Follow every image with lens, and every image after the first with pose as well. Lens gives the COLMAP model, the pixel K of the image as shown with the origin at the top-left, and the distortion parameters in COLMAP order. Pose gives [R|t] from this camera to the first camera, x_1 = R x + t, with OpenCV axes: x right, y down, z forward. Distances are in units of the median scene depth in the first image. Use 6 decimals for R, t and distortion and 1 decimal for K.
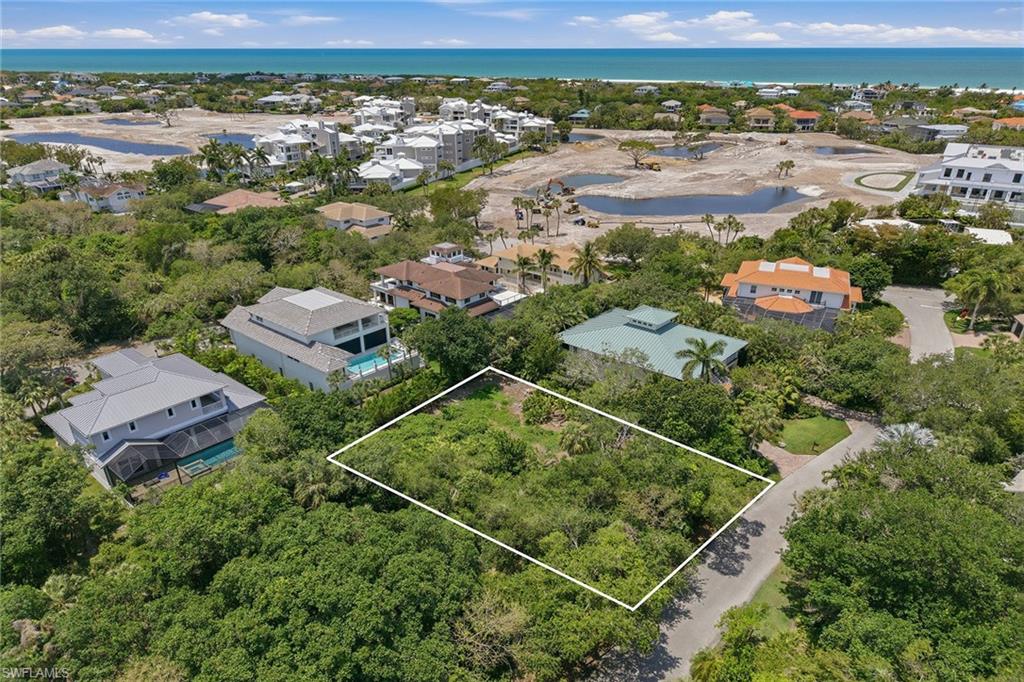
lens RADIAL K [[701.7, 0, 533.0], [0, 701.7, 389.1], [0, 0, 1]] dist [0.066608, -0.069822]
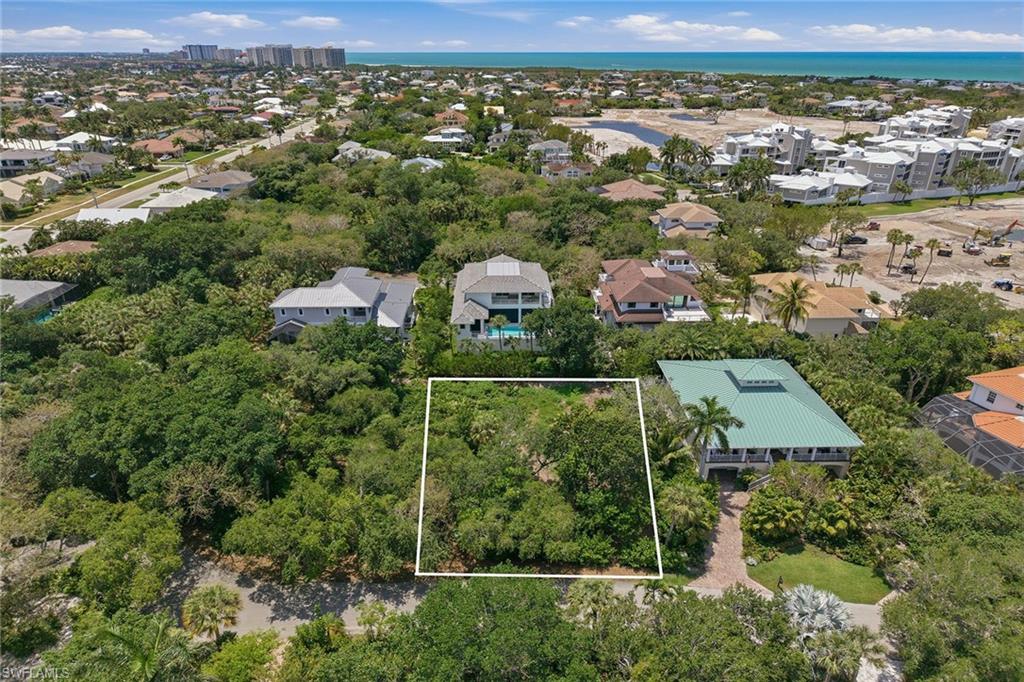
lens RADIAL K [[690.2, 0, 492.5], [0, 690.2, 401.9], [0, 0, 1]] dist [0.018127, -0.006710]
pose [[0.658071, 0.350046, -0.666641, 0.462233], [-0.335601, 0.928917, 0.156477, -0.084354], [0.674028, 0.120752, 0.728769, 0.168296]]
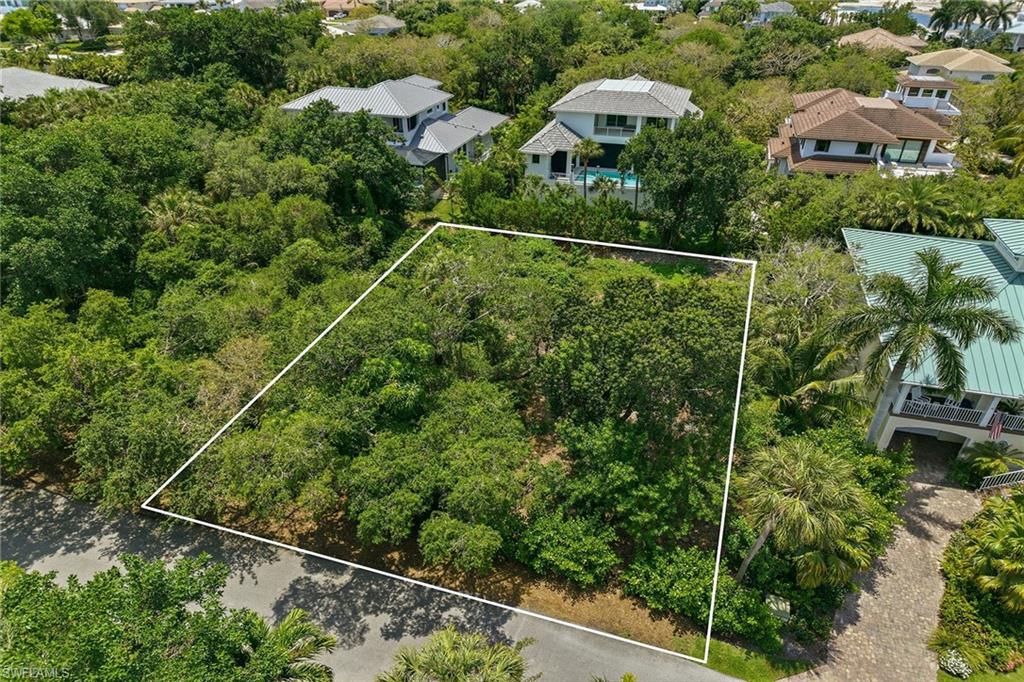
lens RADIAL K [[656.3, 0, 484.6], [0, 656.3, 428.6], [0, 0, 1]] dist [0.011456, -0.001206]
pose [[0.392466, 0.543564, -0.741962, 0.325566], [-0.409684, 0.825554, 0.388098, -0.029711], [0.823486, 0.151654, 0.546692, 0.487196]]
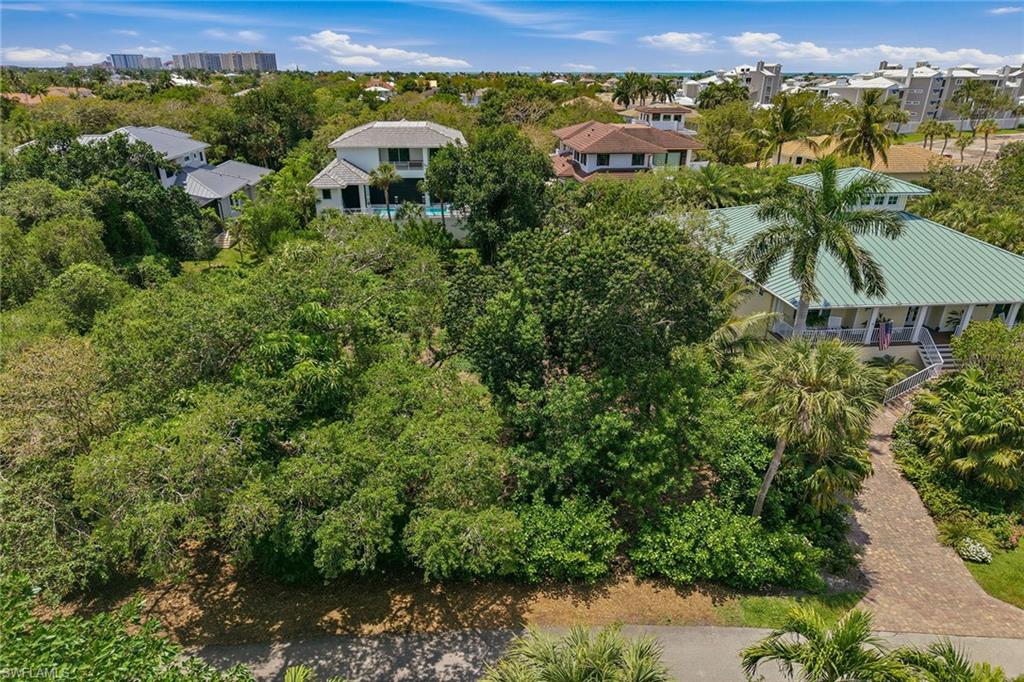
lens RADIAL K [[690.2, 0, 492.5], [0, 690.2, 401.9], [0, 0, 1]] dist [0.018127, -0.006710]
pose [[0.713299, 0.309644, -0.628749, 0.280252], [-0.312370, 0.943536, 0.110293, 0.036353], [0.627399, 0.117731, 0.769746, 0.479739]]
